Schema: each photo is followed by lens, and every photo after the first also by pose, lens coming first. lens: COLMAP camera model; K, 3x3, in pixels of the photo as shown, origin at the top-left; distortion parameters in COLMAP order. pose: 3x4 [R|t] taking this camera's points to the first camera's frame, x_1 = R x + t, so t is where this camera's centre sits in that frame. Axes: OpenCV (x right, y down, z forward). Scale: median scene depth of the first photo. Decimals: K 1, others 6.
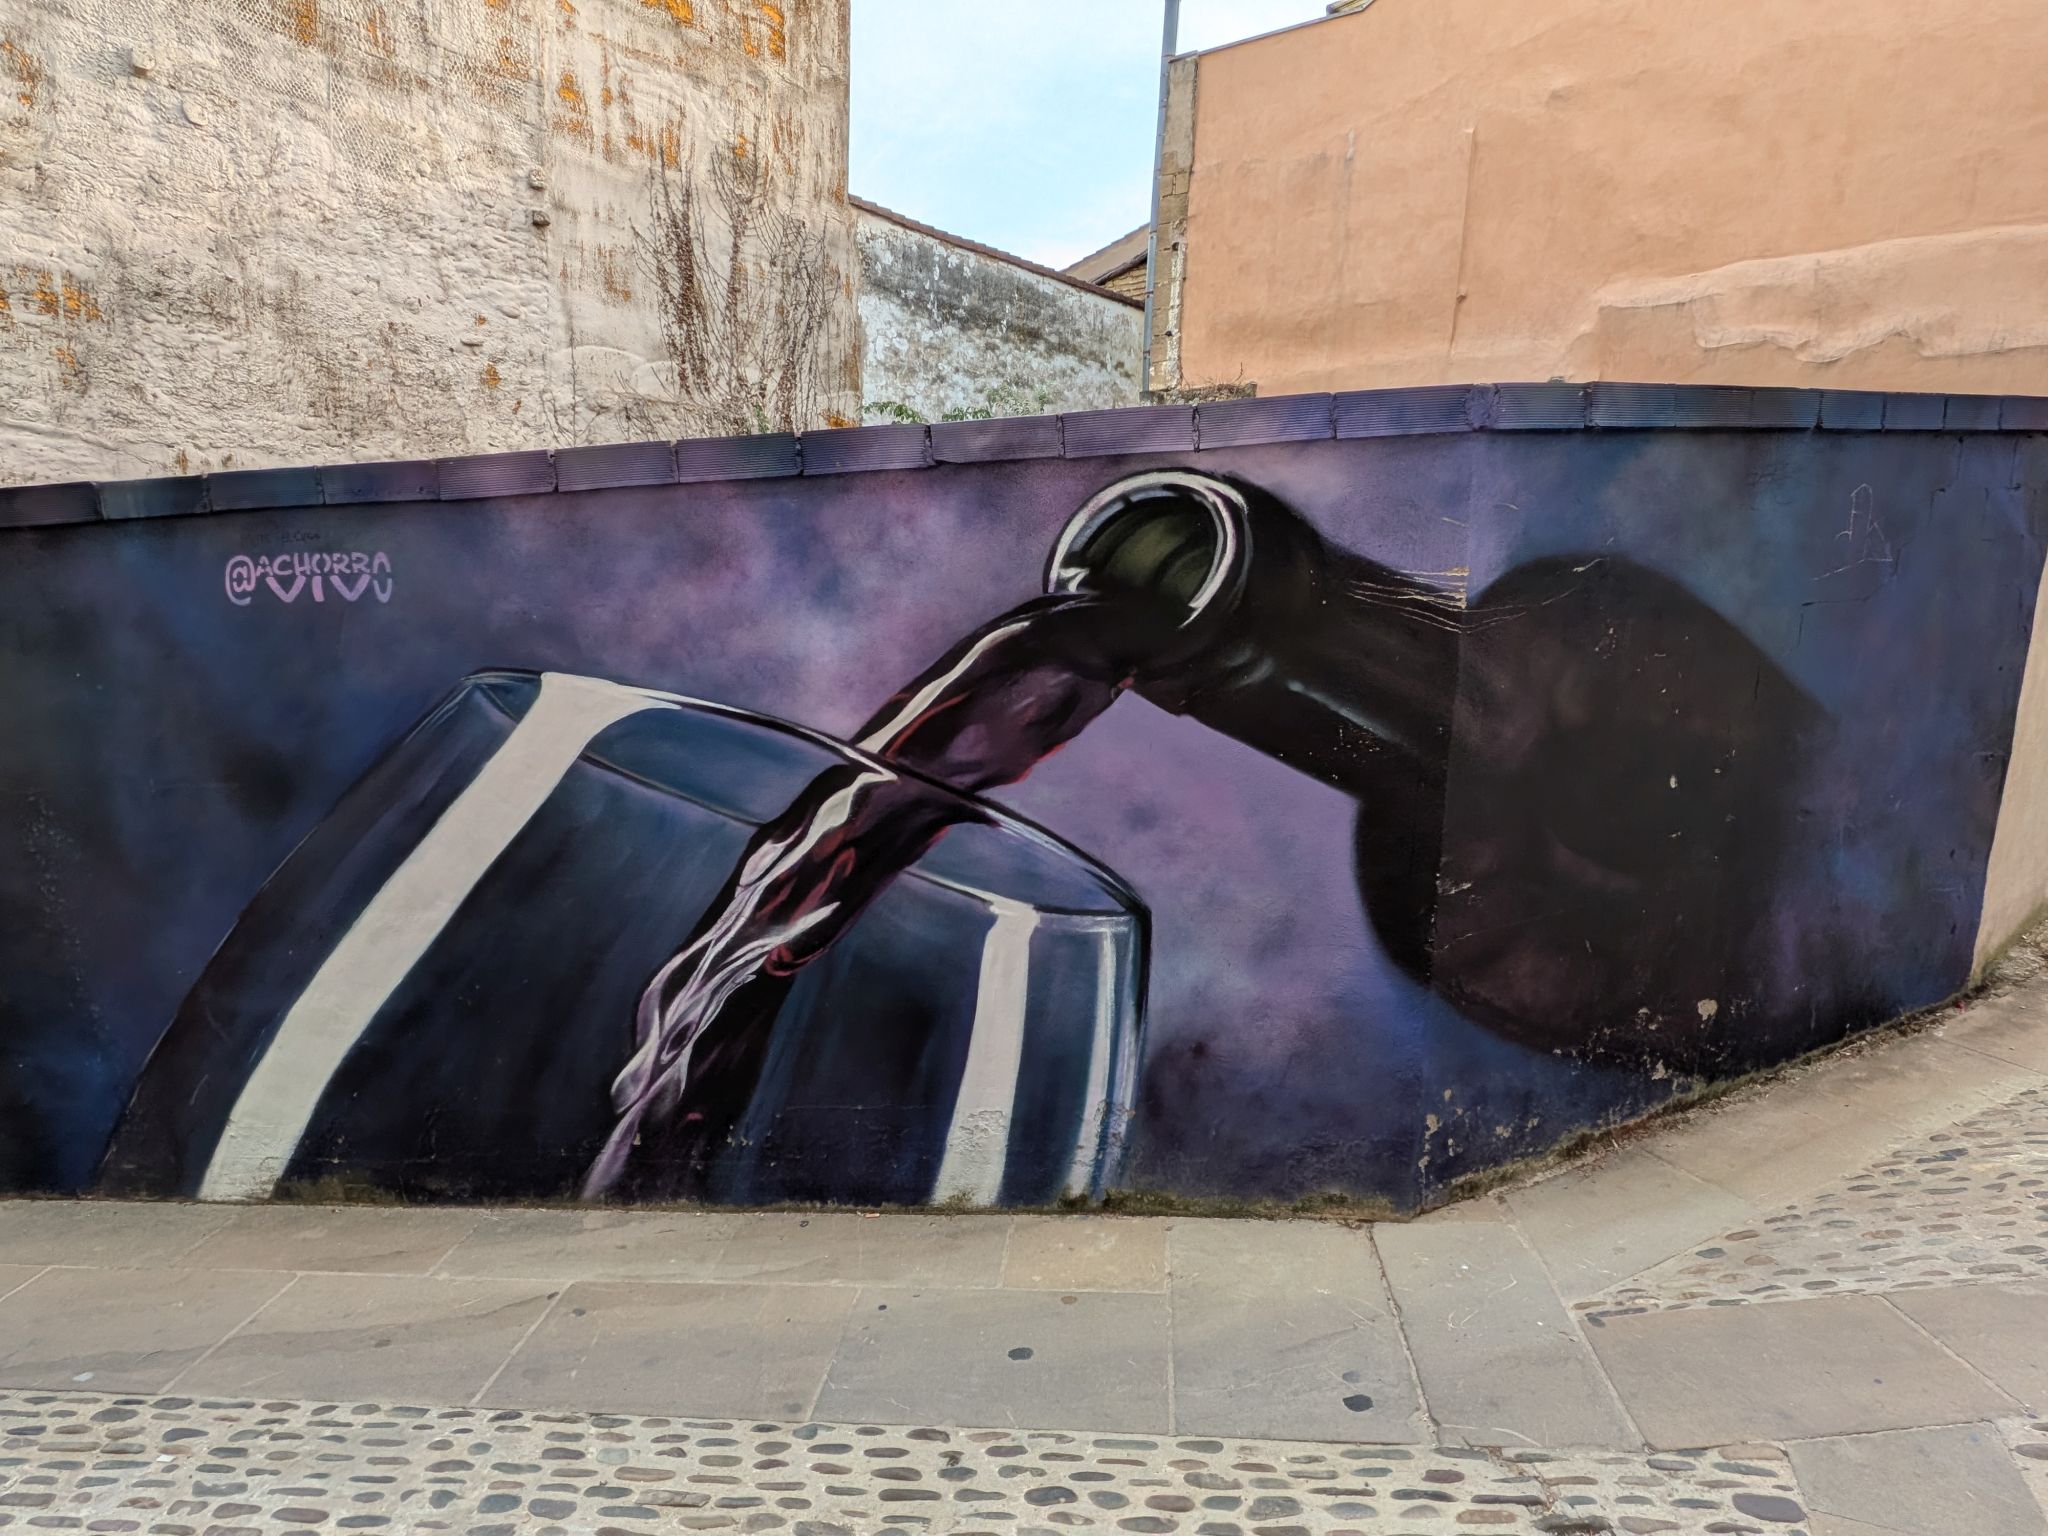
lens RADIAL K [[823.7, 0, 1026.9], [0, 823.7, 801.0], [0, 0, 1]] dist [0.001295, -0.003526]
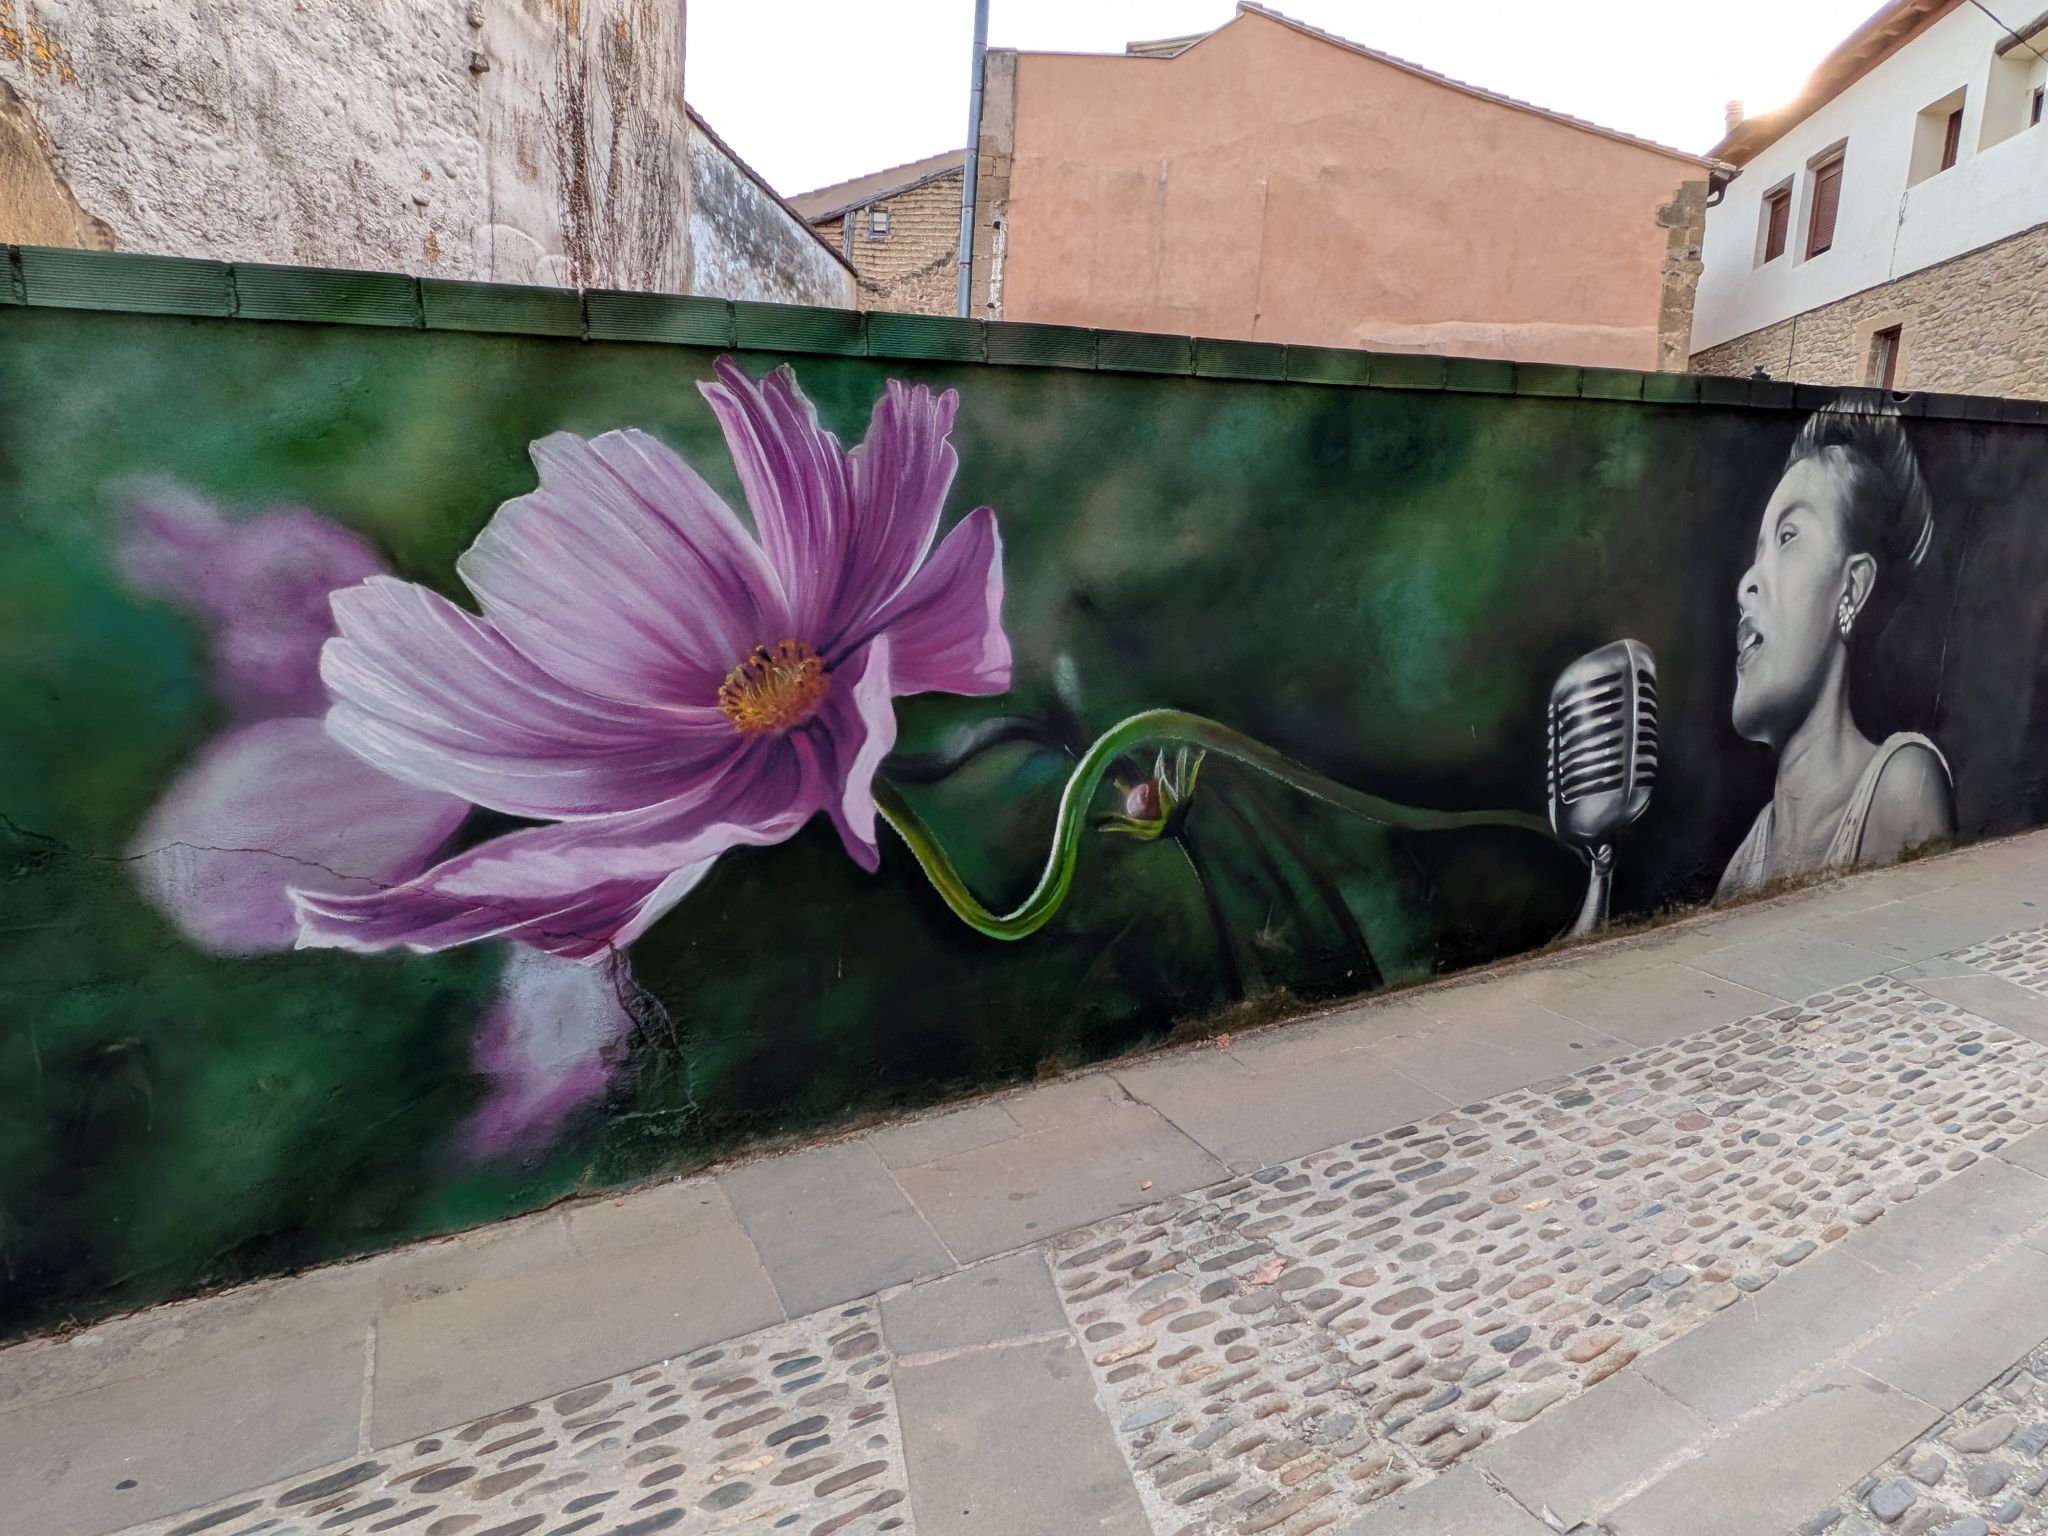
lens RADIAL K [[822.1, 0, 1024.0], [0, 822.1, 768.0], [0, 0, 1]] dist [-0.001581, -0.002135]
pose [[0.903978, -0.083301, 0.419386, -0.421402], [0.081804, 0.996415, 0.021588, 0.016518], [-0.419681, 0.014792, 0.907551, 0.035060]]
